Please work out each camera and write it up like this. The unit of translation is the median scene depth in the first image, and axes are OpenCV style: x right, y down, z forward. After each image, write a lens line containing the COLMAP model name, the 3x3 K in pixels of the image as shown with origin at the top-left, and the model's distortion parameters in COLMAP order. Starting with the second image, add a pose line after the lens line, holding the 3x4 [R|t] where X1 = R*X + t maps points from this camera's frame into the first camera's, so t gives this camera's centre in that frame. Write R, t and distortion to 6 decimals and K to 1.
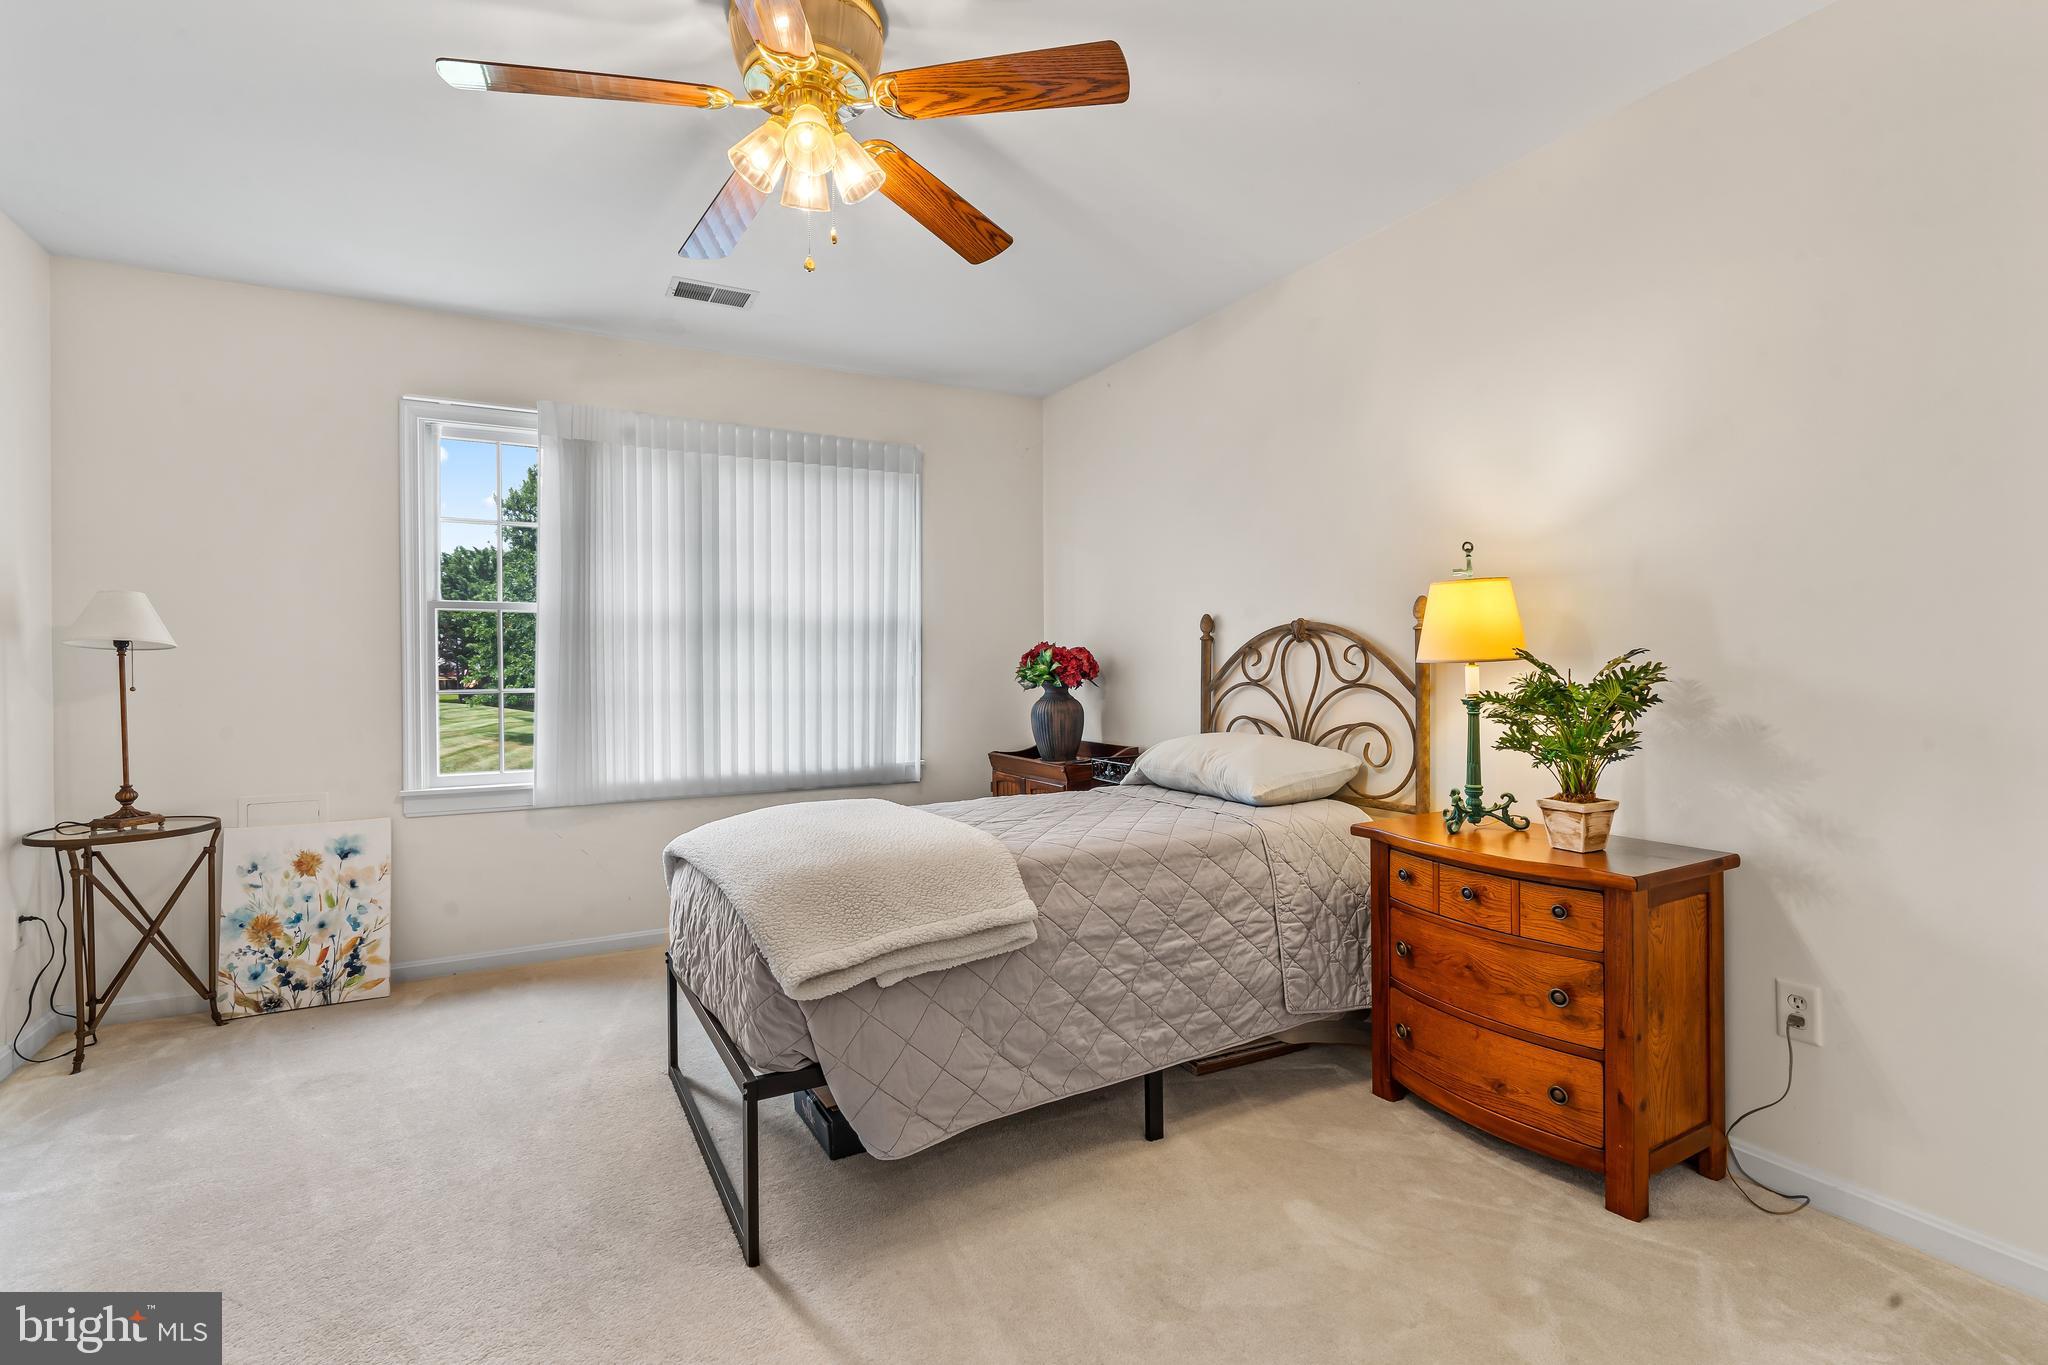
lens RADIAL K [[910.8, 0, 1024.0], [0, 910.8, 682.5], [0, 0, 1]] dist [-0.002903, -0.000128]
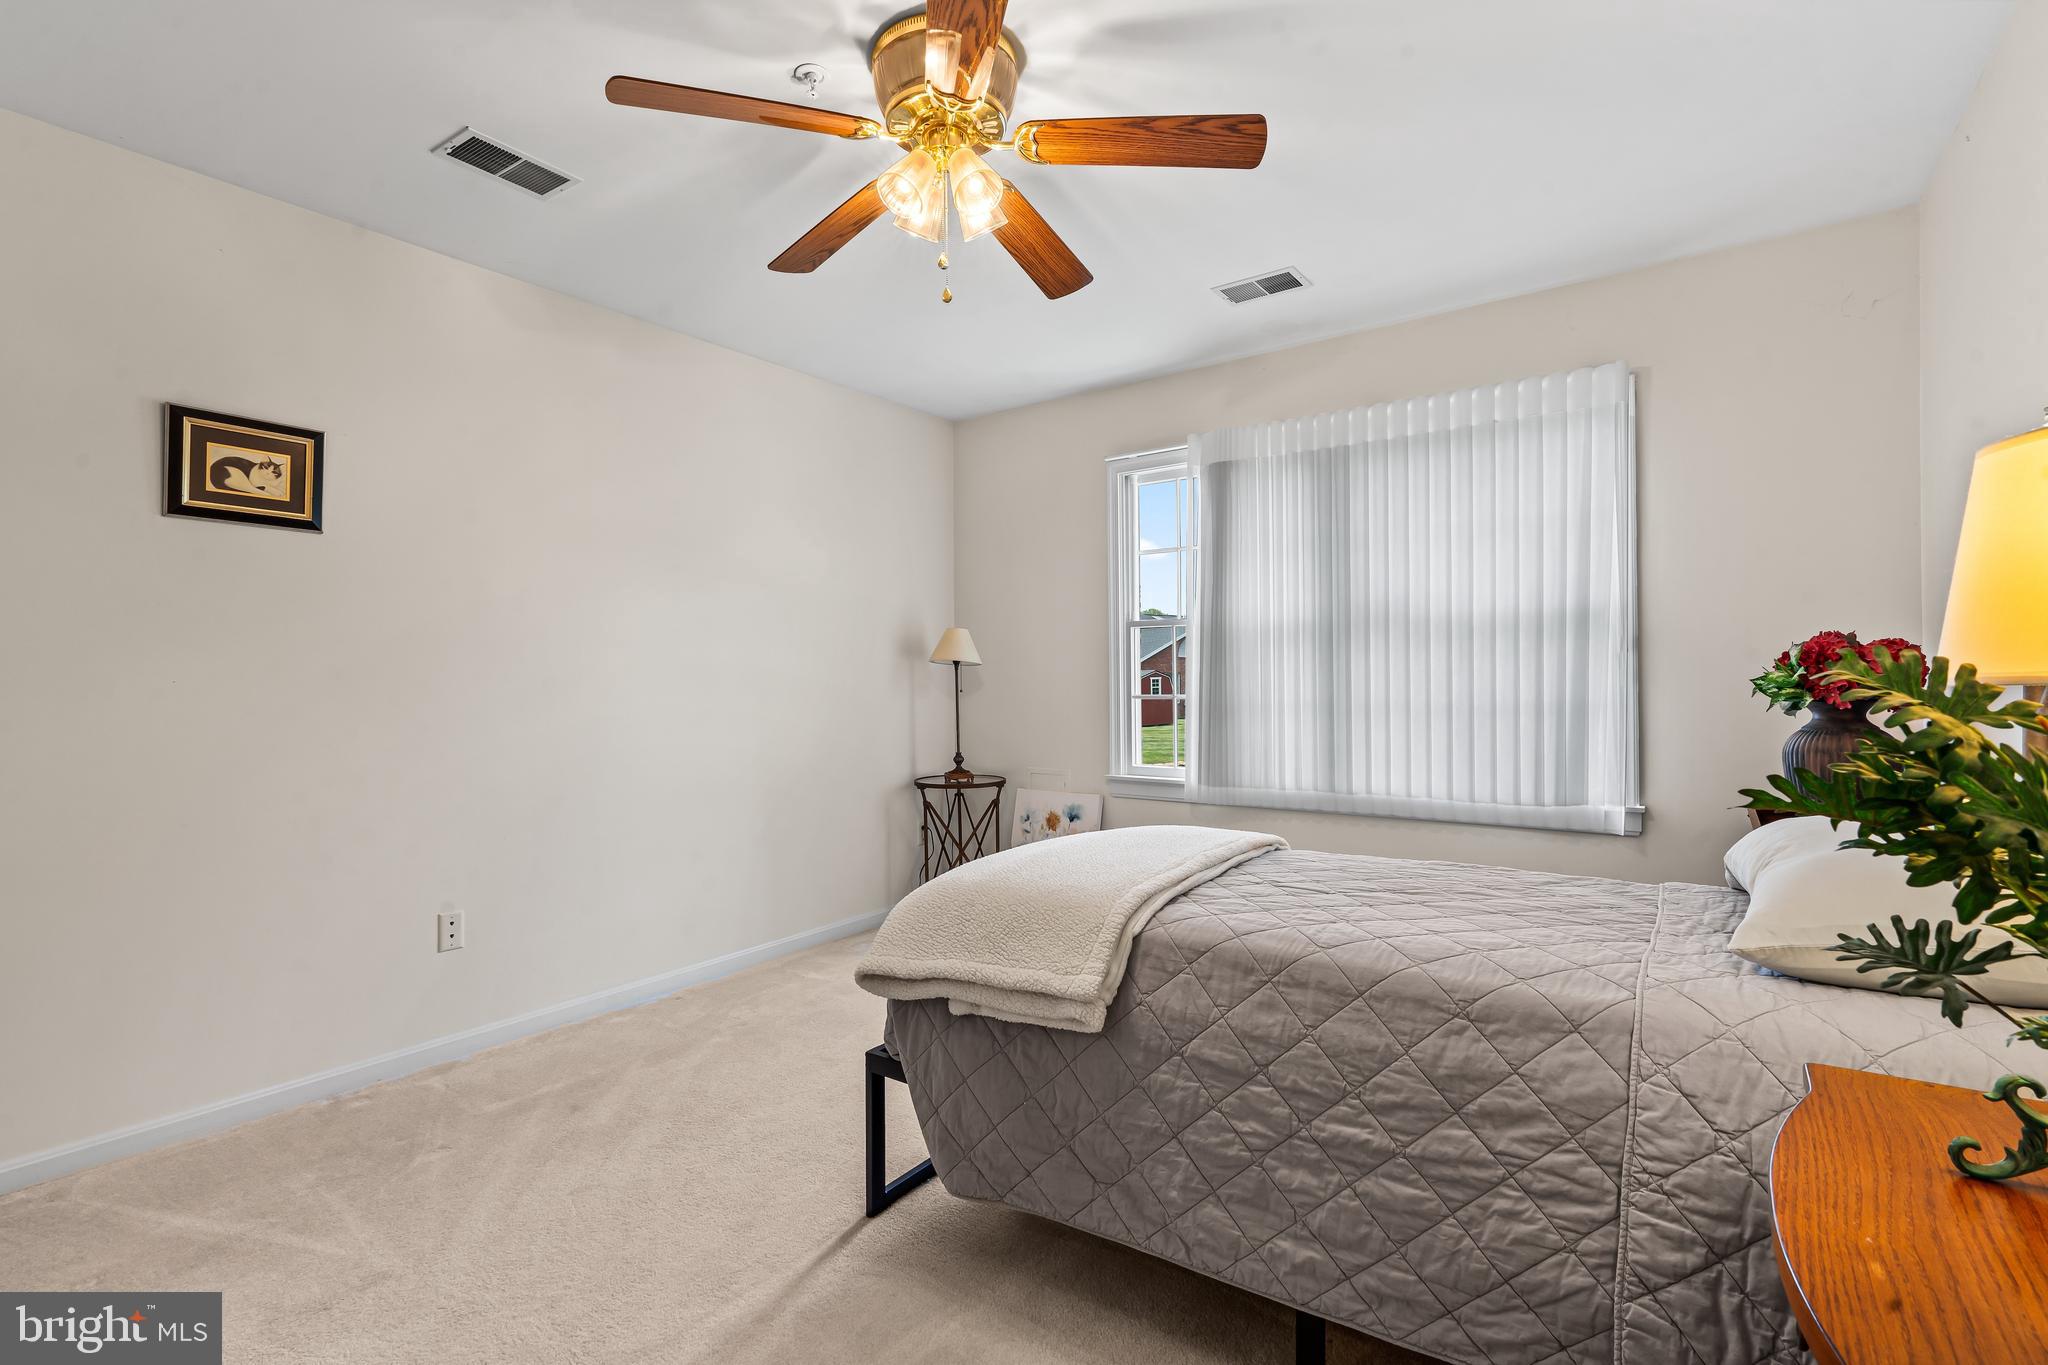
lens RADIAL K [[927.5, 0, 1024.0], [0, 927.5, 682.5], [0, 0, 1]] dist [-0.007558, 0.000440]
pose [[0.435330, 0.008826, -0.900228, 0.497190], [-0.008733, 0.999946, 0.005581, -0.016656], [0.900229, 0.005432, 0.435384, 0.410478]]
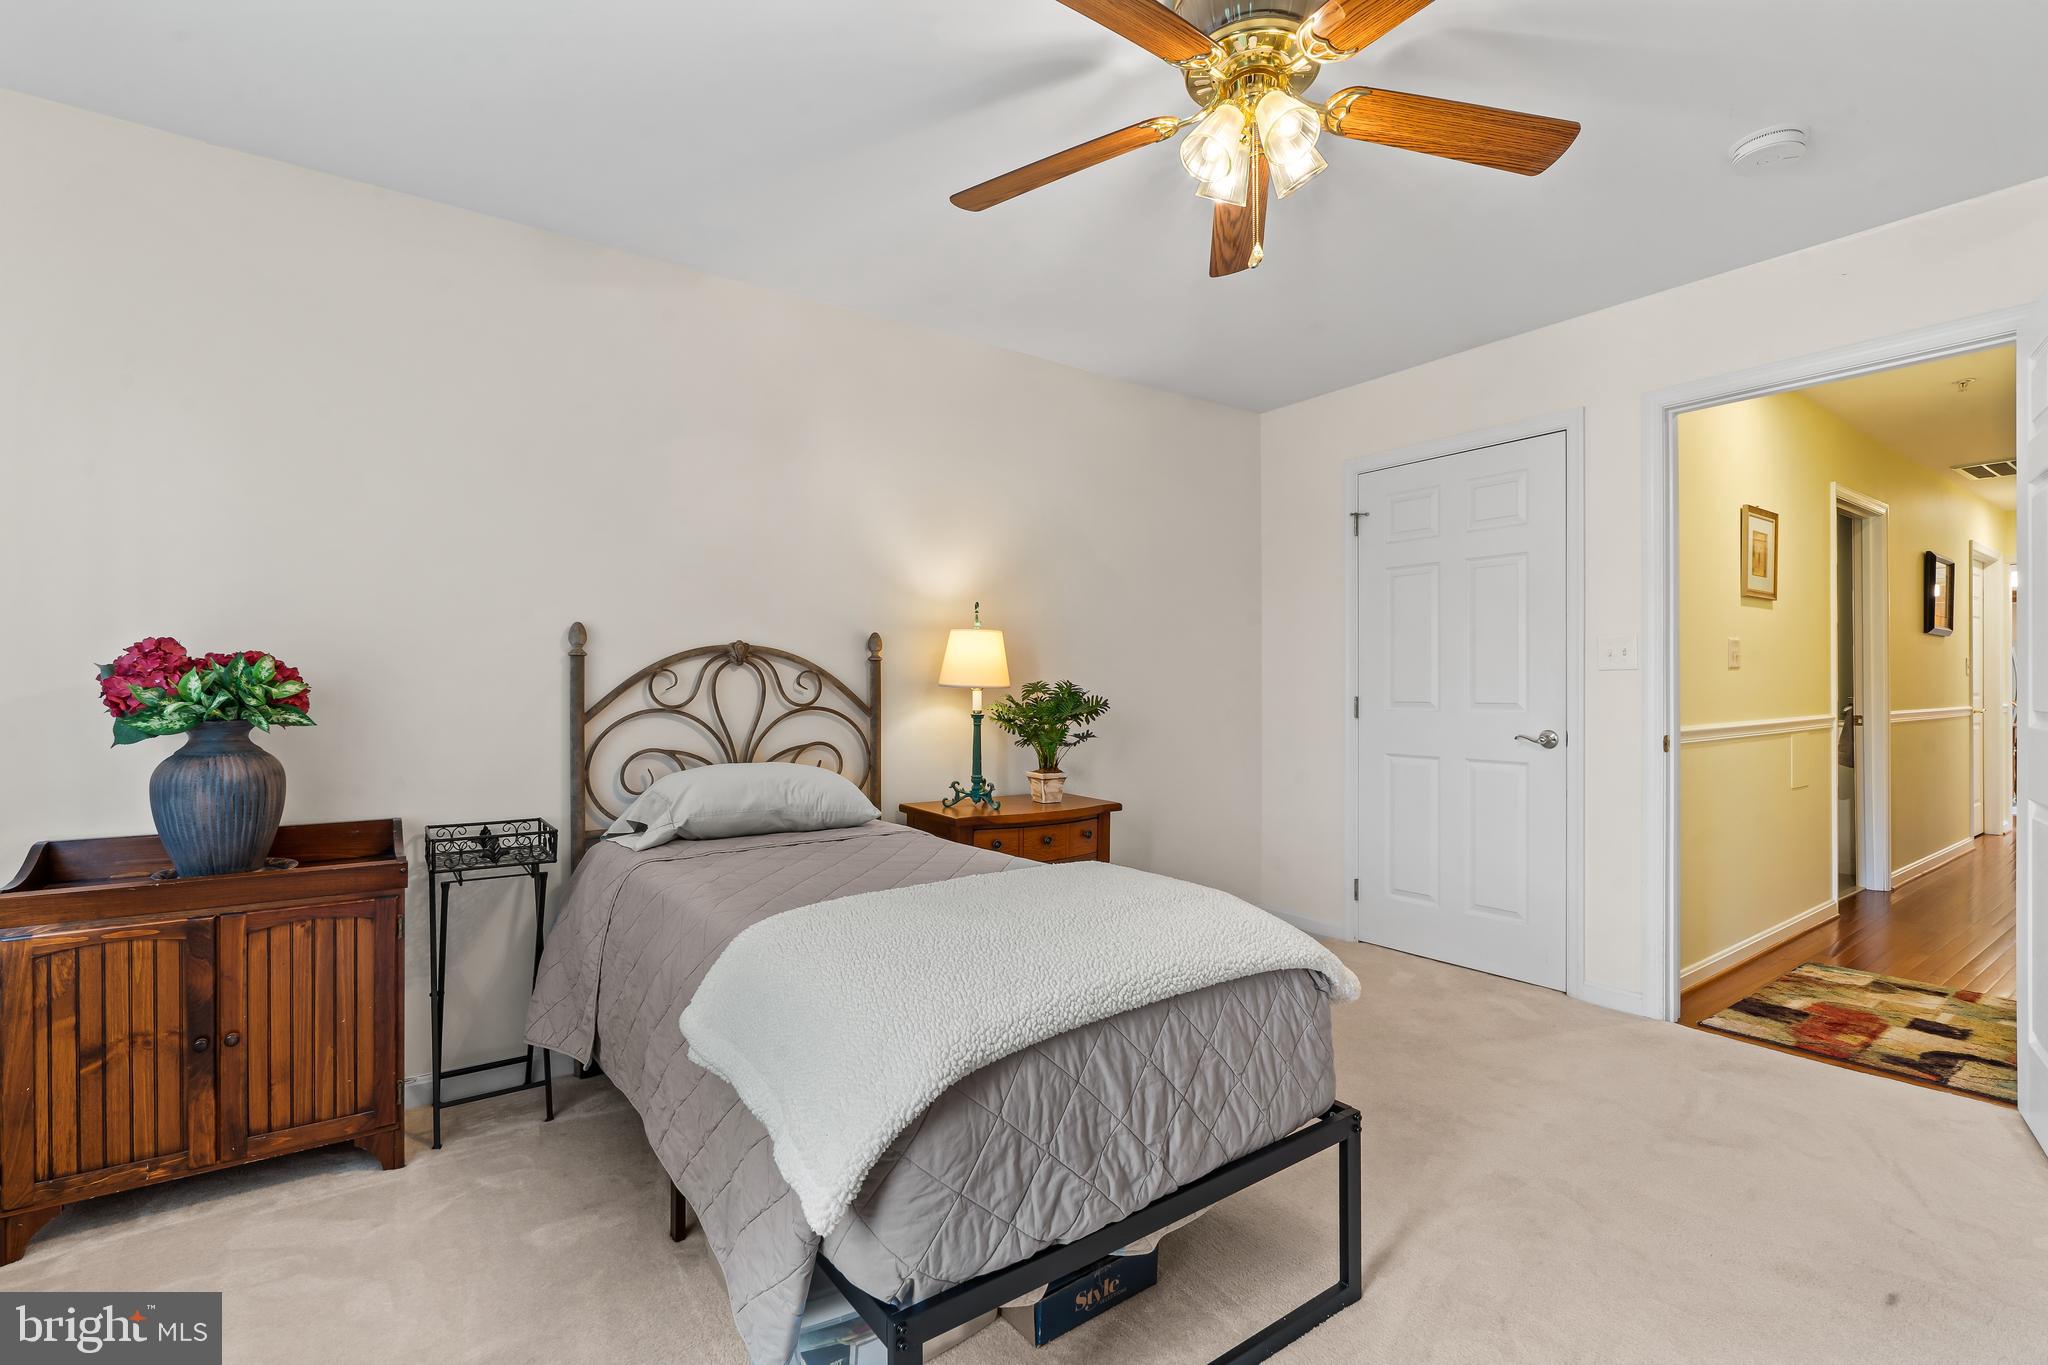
lens RADIAL K [[927.5, 0, 1024.0], [0, 927.5, 682.5], [0, 0, 1]] dist [-0.007558, 0.000440]
pose [[-0.113822, 0.008231, 0.993467, -0.774248], [0.012854, 0.999894, -0.006812, -0.017043], [-0.993418, 0.011995, -0.113915, 0.887653]]
